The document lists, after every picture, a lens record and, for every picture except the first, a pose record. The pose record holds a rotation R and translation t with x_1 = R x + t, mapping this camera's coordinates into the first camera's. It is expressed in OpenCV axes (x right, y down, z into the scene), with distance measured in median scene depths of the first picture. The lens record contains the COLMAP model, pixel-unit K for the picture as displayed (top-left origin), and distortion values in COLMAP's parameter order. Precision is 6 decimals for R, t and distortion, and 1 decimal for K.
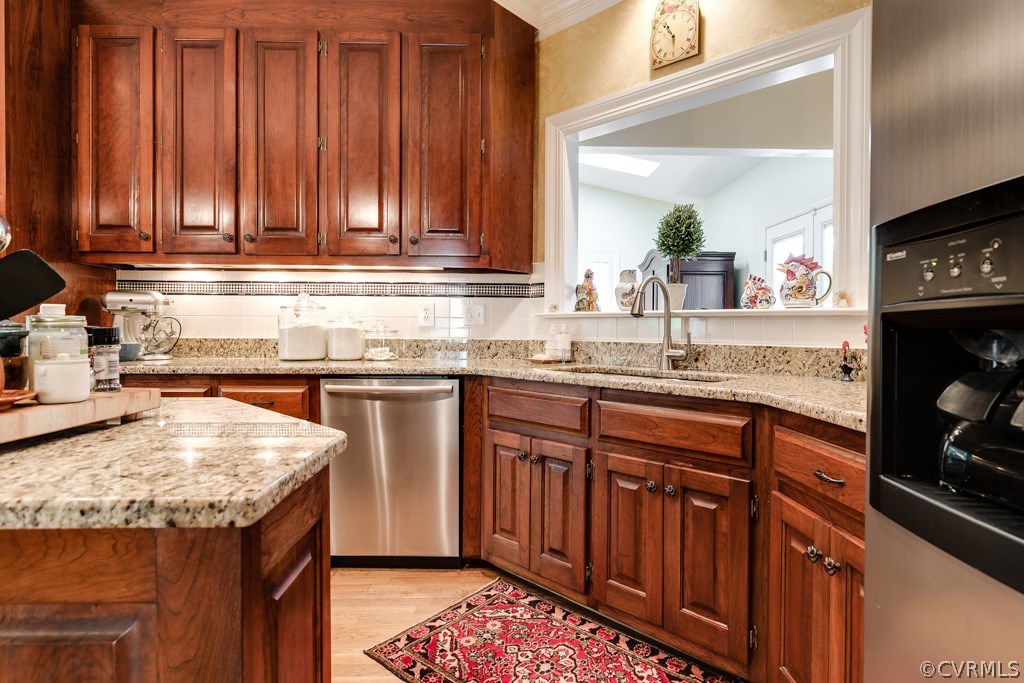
lens RADIAL K [[501.3, 0, 512.2], [0, 501.3, 335.9], [0, 0, 1]] dist [-0.005800, -0.000482]
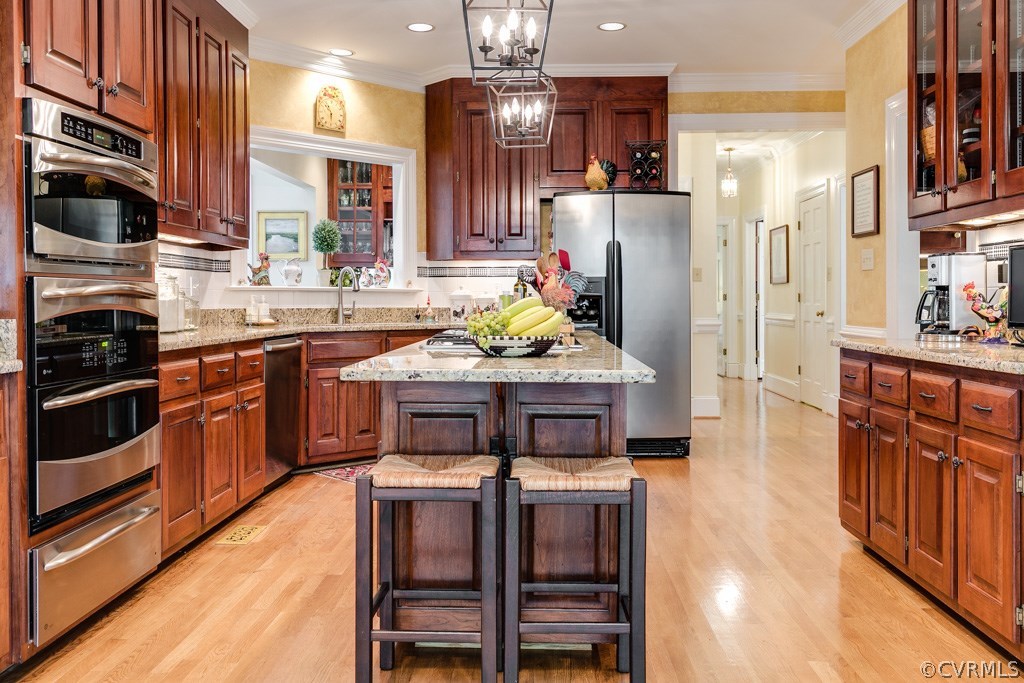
lens RADIAL K [[885.4, 0, 524.5], [0, 885.4, 308.0], [0, 0, 1]] dist [0.021619, -0.005088]
pose [[0.044741, -0.014156, 0.998898, -2.036510], [0.013003, 0.999823, 0.013587, -0.013513], [-0.998914, 0.012380, 0.044917, 0.224324]]
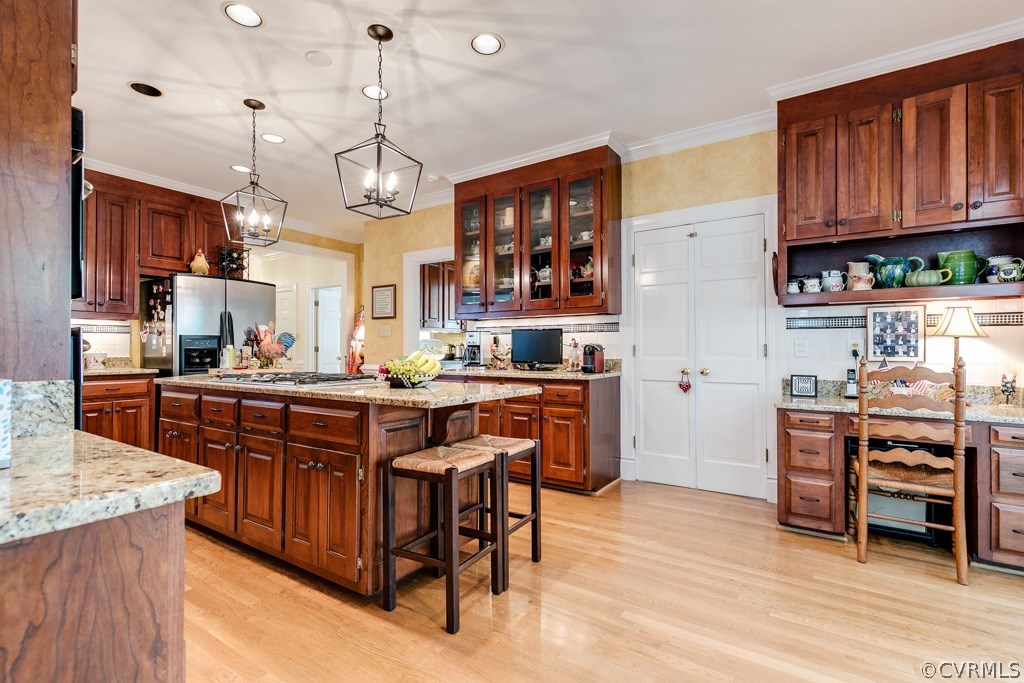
lens RADIAL K [[468.1, 0, 510.7], [0, 468.1, 346.5], [0, 0, 1]] dist [0.001558, 0.001494]
pose [[-0.819088, -0.000388, 0.573667, -1.663566], [0.003492, 0.999978, 0.005661, -0.024613], [-0.573657, 0.006640, -0.819069, 0.908935]]
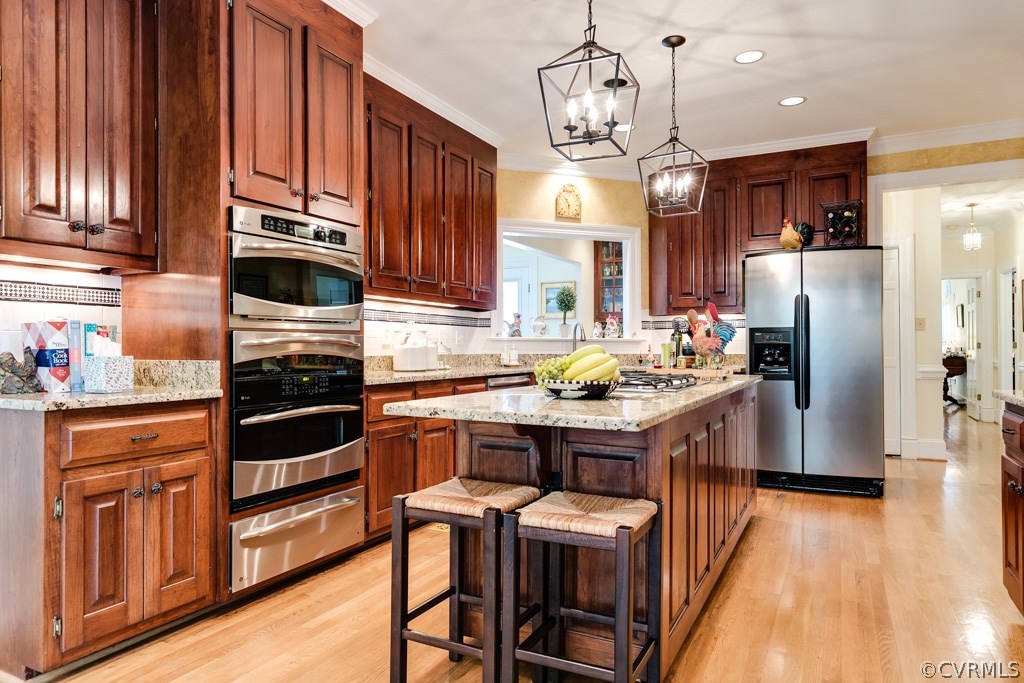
lens RADIAL K [[651.6, 0, 509.8], [0, 651.6, 343.1], [0, 0, 1]] dist [0.012943, 0.000818]
pose [[0.474639, 0.001611, 0.880179, -1.787579], [0.012669, 0.999882, -0.008661, -0.008344], [-0.880089, 0.015262, 0.474563, -0.044620]]
